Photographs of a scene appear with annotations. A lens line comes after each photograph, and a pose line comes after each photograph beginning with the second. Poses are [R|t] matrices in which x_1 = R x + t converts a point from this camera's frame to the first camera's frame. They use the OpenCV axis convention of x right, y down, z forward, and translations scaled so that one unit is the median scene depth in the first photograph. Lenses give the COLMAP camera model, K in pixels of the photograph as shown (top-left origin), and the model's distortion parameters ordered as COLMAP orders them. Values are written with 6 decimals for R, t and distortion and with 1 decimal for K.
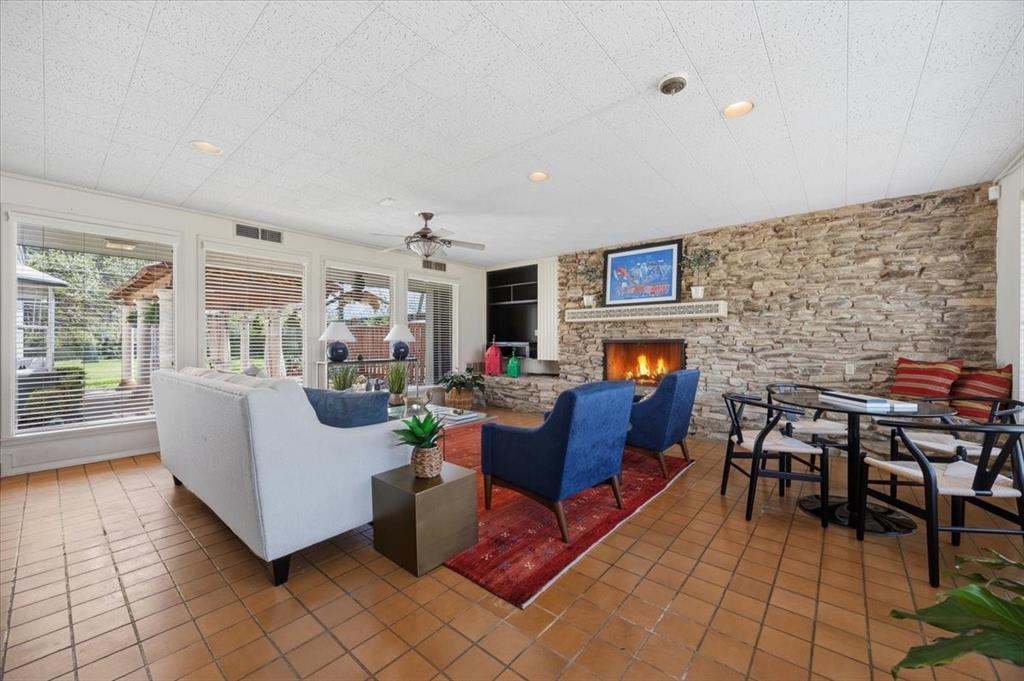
lens RADIAL K [[400.2, 0, 507.9], [0, 400.2, 342.0], [0, 0, 1]] dist [-0.001492, -0.000598]
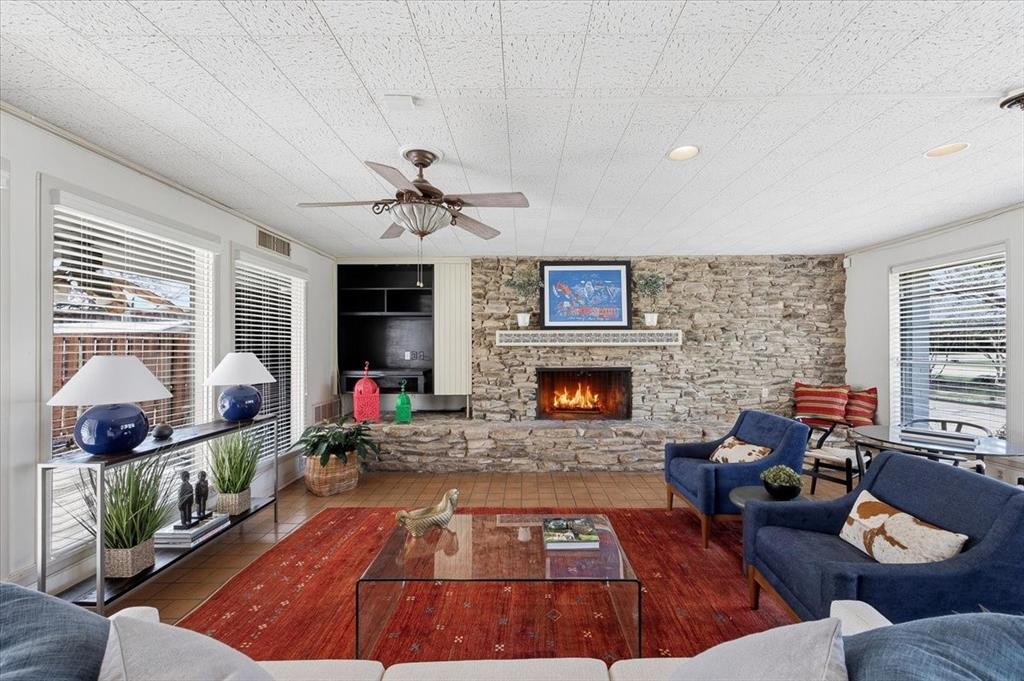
lens RADIAL K [[400.2, 0, 447.8], [0, 400.2, 338.4], [0, 0, 1]] dist [-0.001492, -0.000598]
pose [[0.763755, 0.000031, 0.645506, -0.573105], [0.003397, 0.999986, -0.004068, -0.083843], [-0.645497, 0.005300, 0.763744, 0.639437]]
